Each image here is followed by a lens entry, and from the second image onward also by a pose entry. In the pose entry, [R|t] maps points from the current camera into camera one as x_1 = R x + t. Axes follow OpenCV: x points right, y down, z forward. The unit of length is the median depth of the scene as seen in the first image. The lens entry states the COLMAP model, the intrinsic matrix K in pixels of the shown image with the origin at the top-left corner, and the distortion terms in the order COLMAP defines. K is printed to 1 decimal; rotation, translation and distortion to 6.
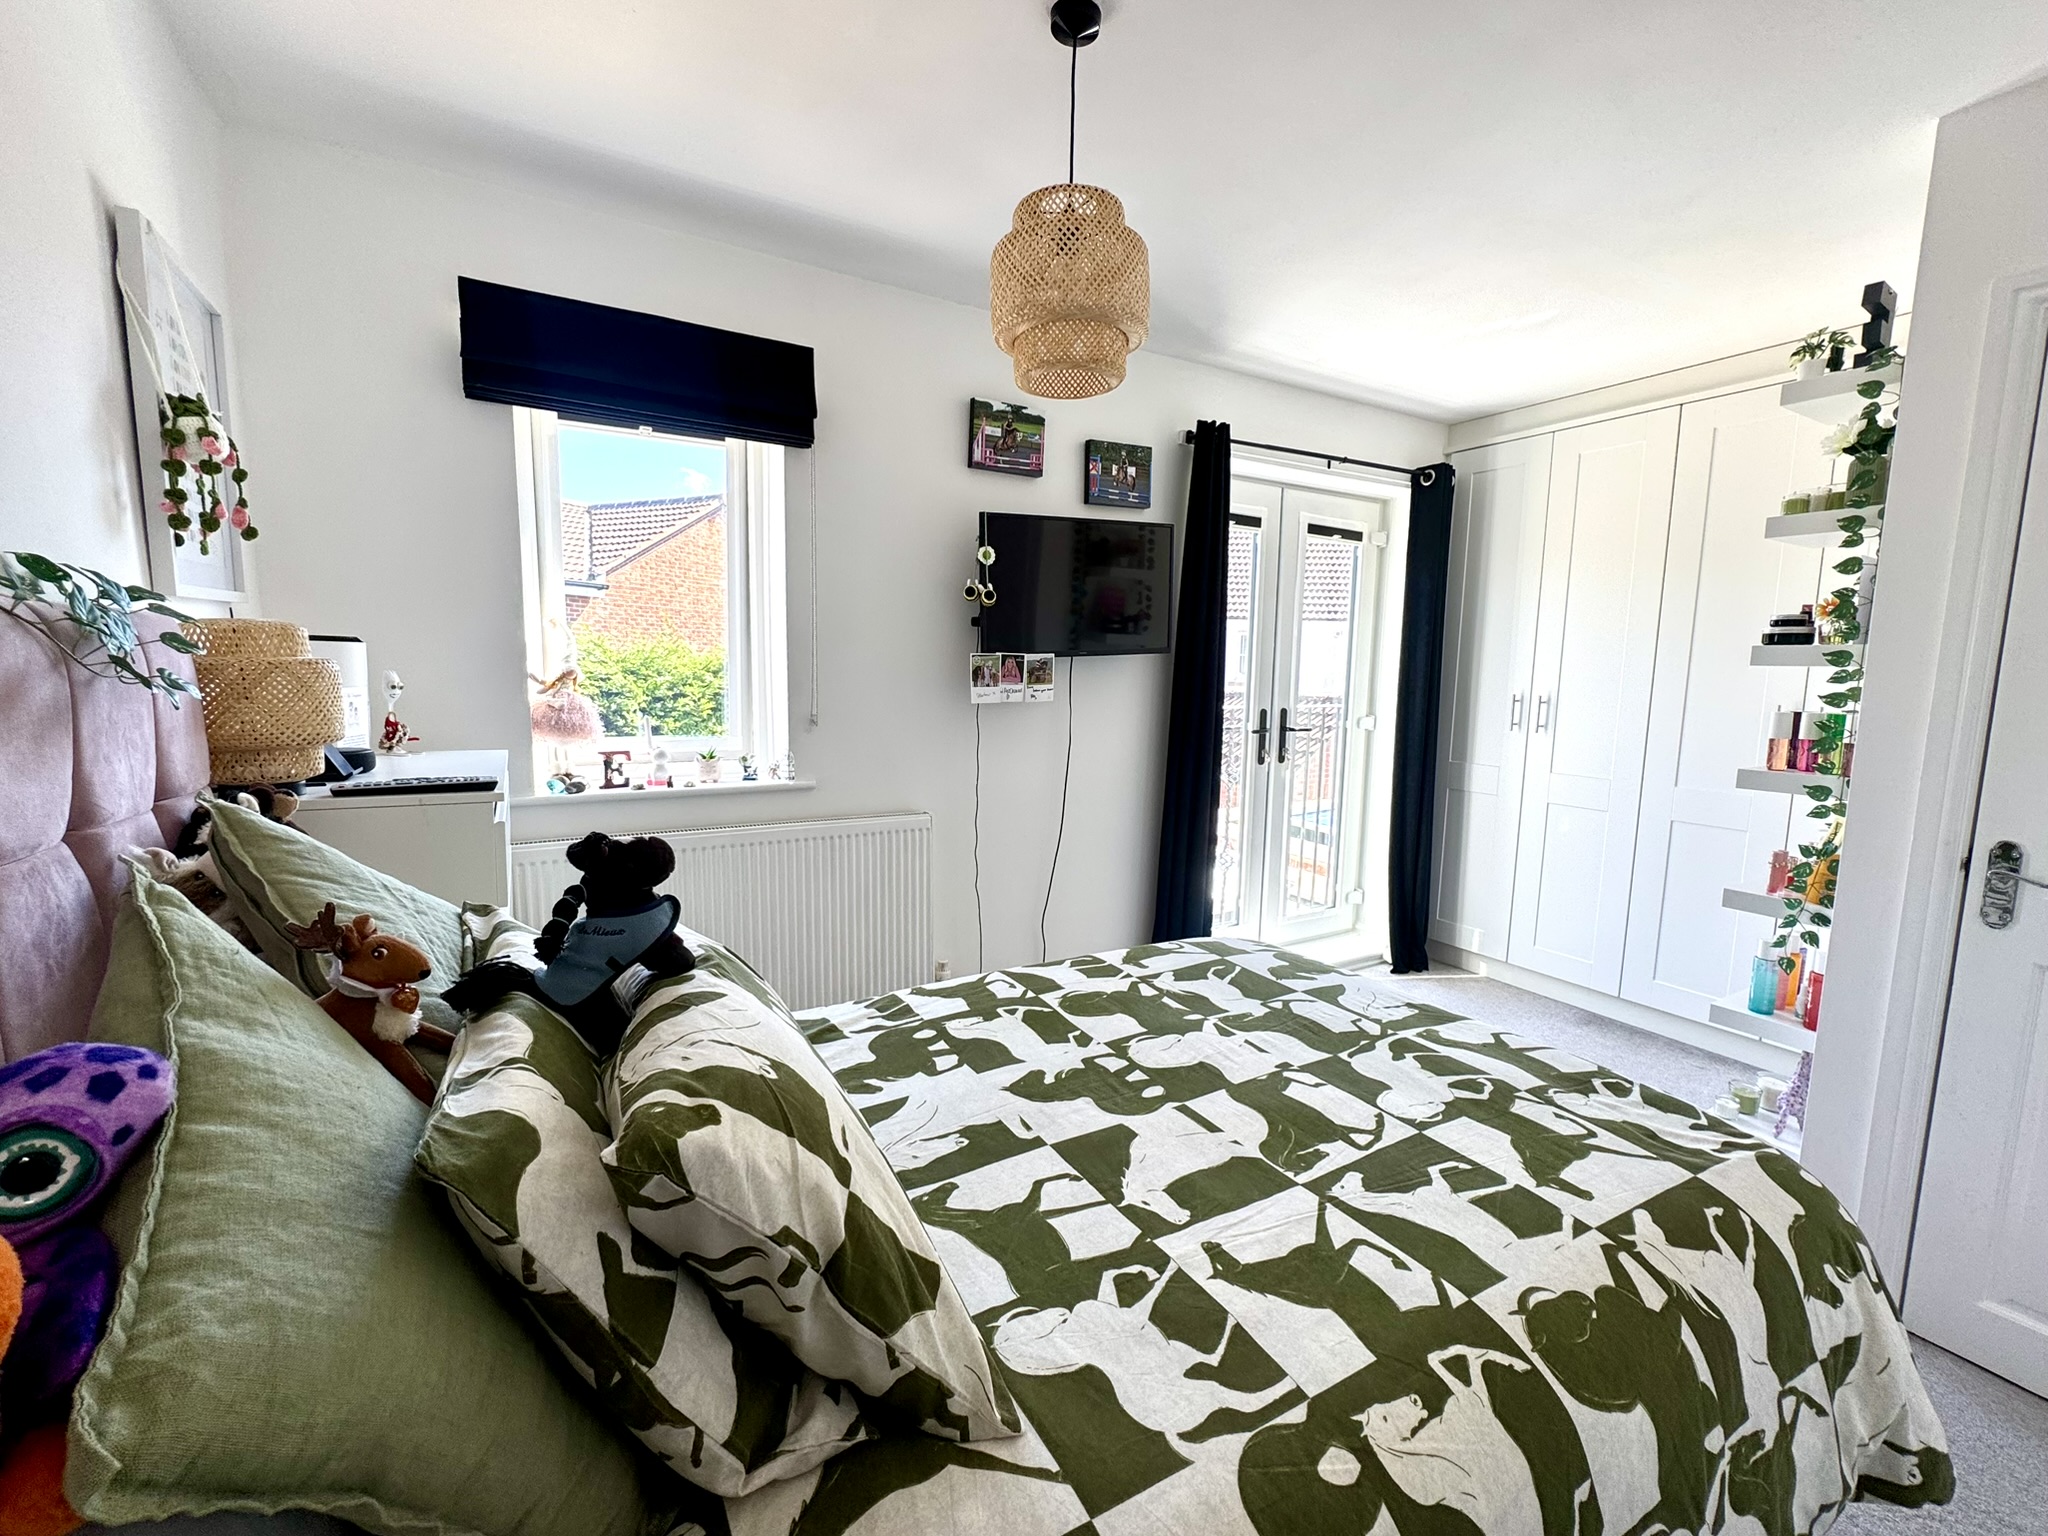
lens RADIAL K [[847.2, 0, 1024.0], [0, 847.2, 768.0], [0, 0, 1]] dist [-0.009866, 0.000185]
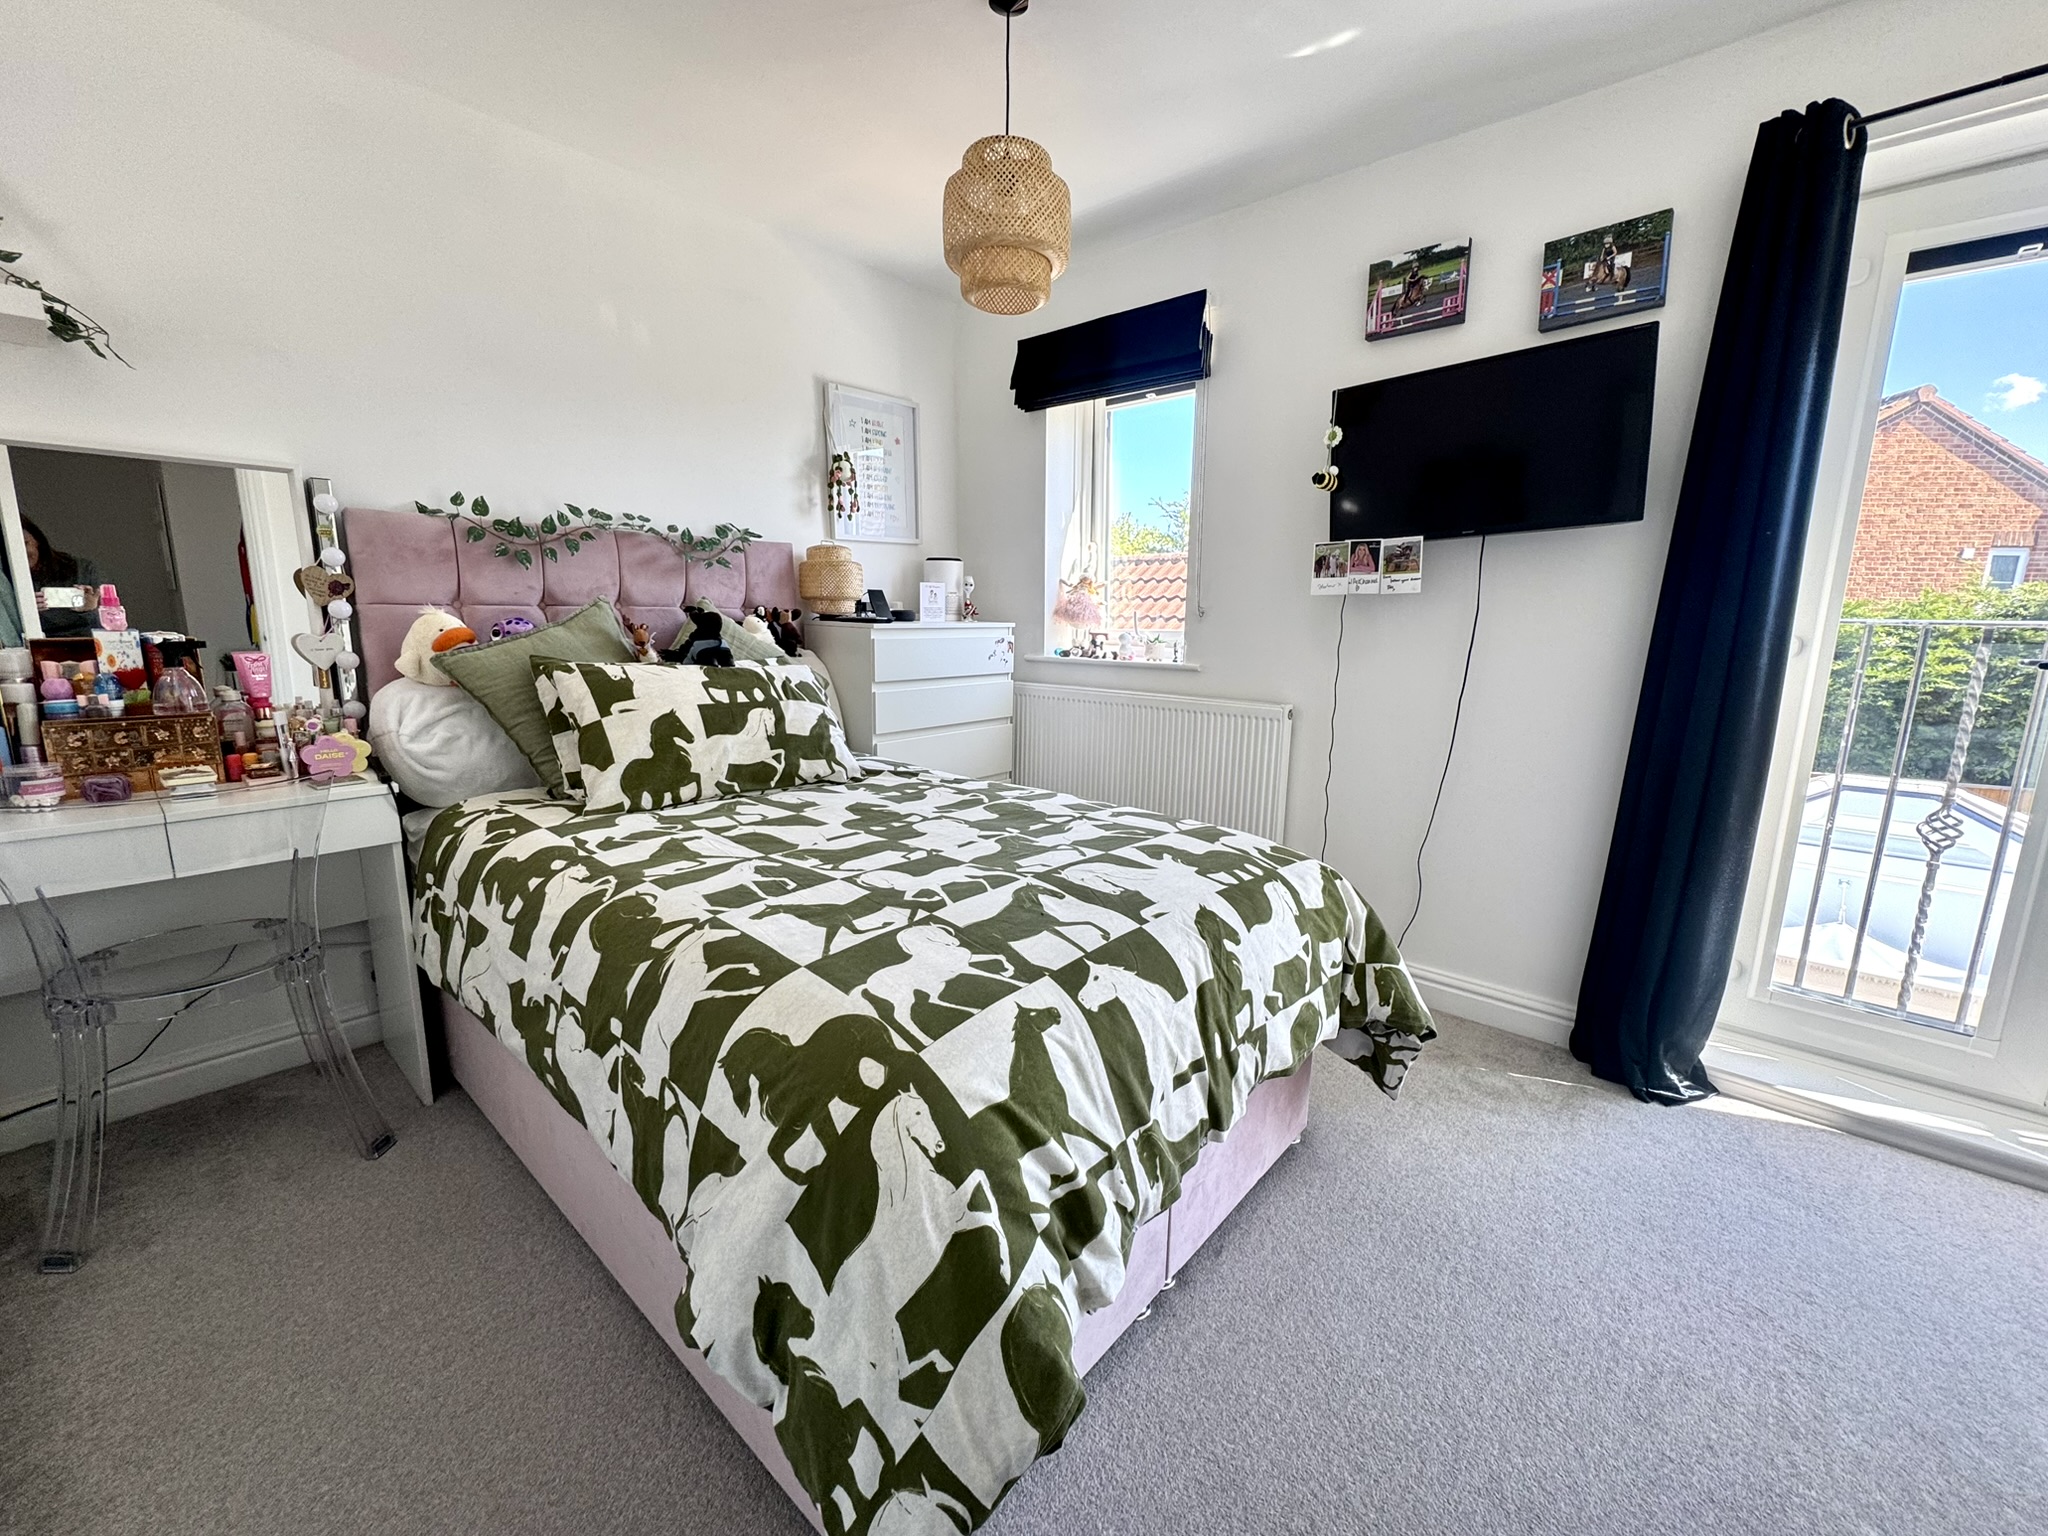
lens RADIAL K [[829.0, 0, 1031.4], [0, 829.0, 768.1], [0, 0, 1]] dist [-0.003239, -0.000169]
pose [[0.319631, 0.158921, -0.934120, 1.083698], [-0.119903, 0.984694, 0.126498, 0.054724], [0.939925, 0.071571, 0.333794, 0.551422]]
